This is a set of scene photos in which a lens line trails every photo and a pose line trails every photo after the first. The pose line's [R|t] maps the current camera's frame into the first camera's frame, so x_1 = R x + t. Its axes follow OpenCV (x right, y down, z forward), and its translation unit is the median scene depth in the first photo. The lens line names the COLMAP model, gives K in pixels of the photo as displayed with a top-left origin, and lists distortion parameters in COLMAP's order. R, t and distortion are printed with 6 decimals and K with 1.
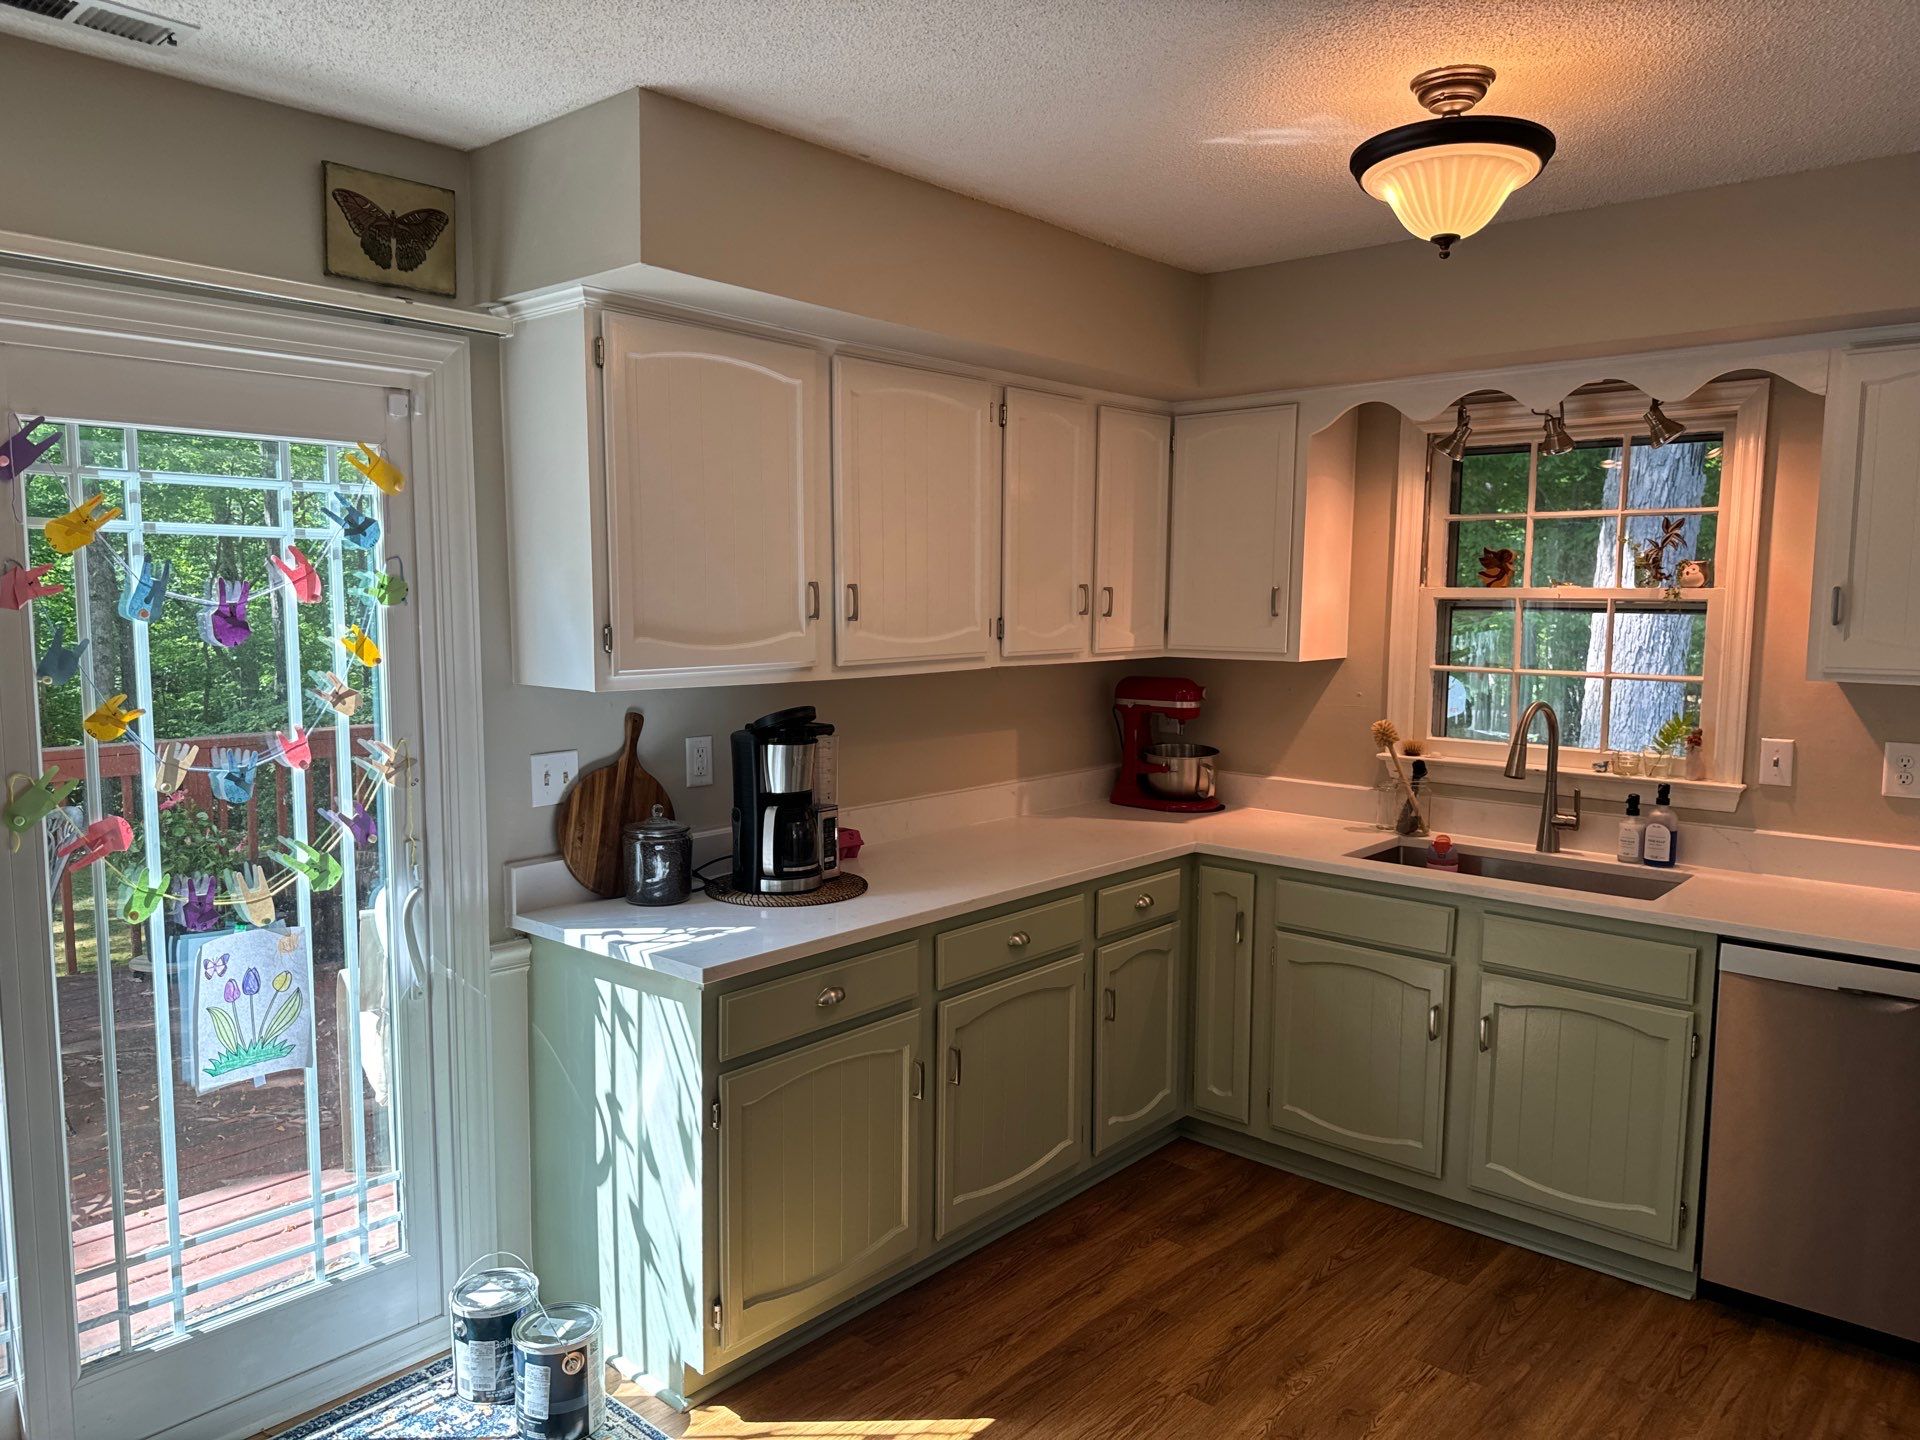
lens RADIAL K [[1320.5, 0, 955.8], [0, 1320.5, 728.7], [0, 0, 1]] dist [0.099108, -0.138358]
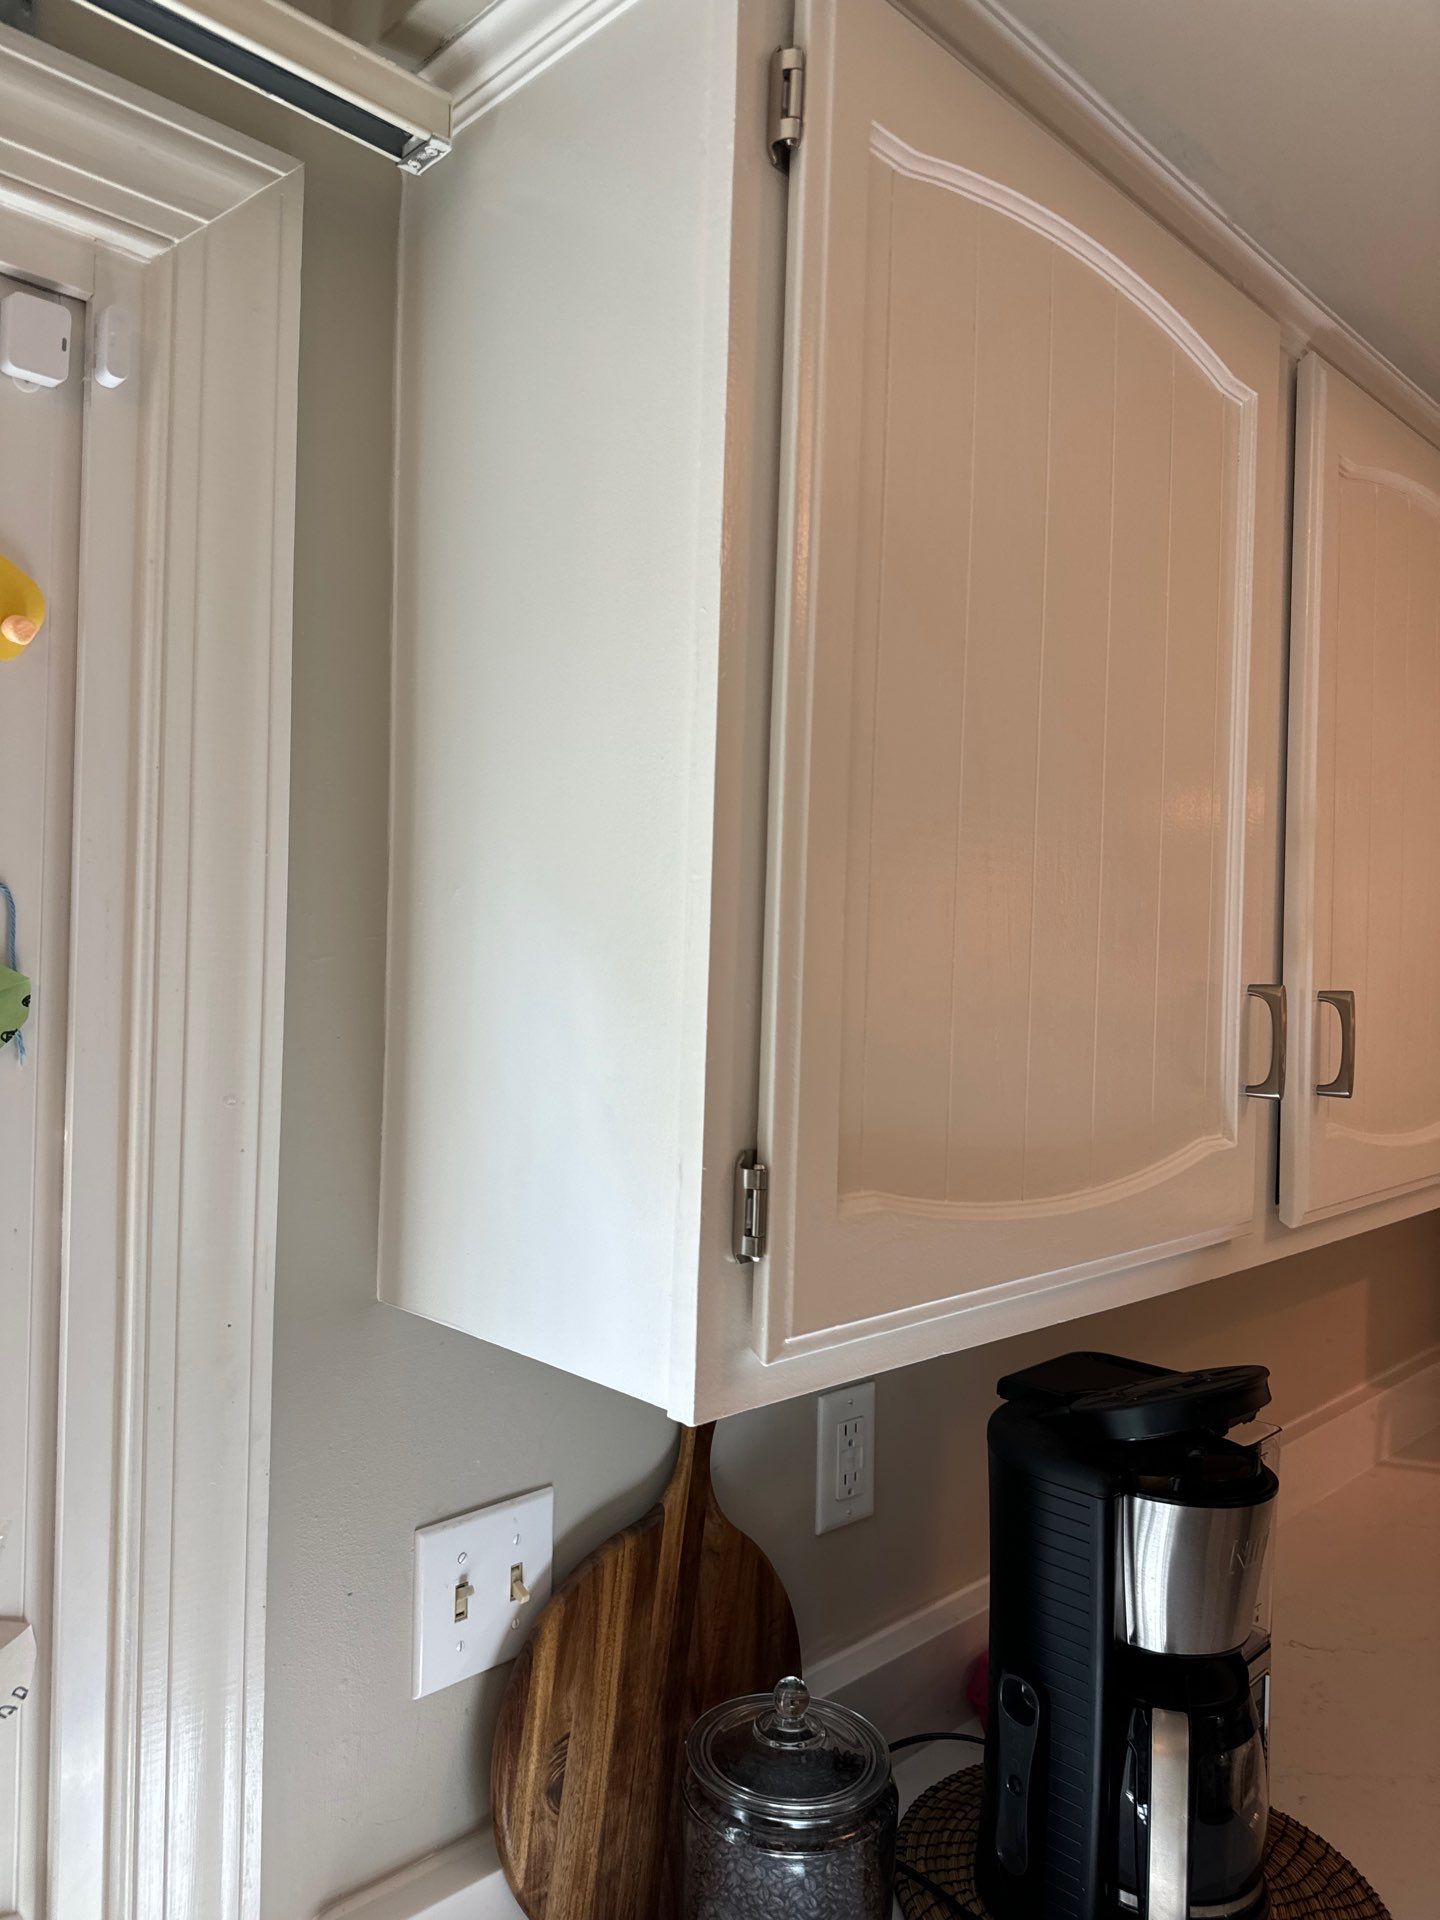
lens RADIAL K [[1367.6, 0, 713.2], [0, 1367.6, 962.5], [0, 0, 1]] dist [-0.000604, -0.003828]
pose [[0.997429, 0.020482, -0.068679, -0.228552], [-0.027613, 0.994136, -0.104552, -0.078949], [0.066135, 0.106180, 0.992145, 0.667180]]
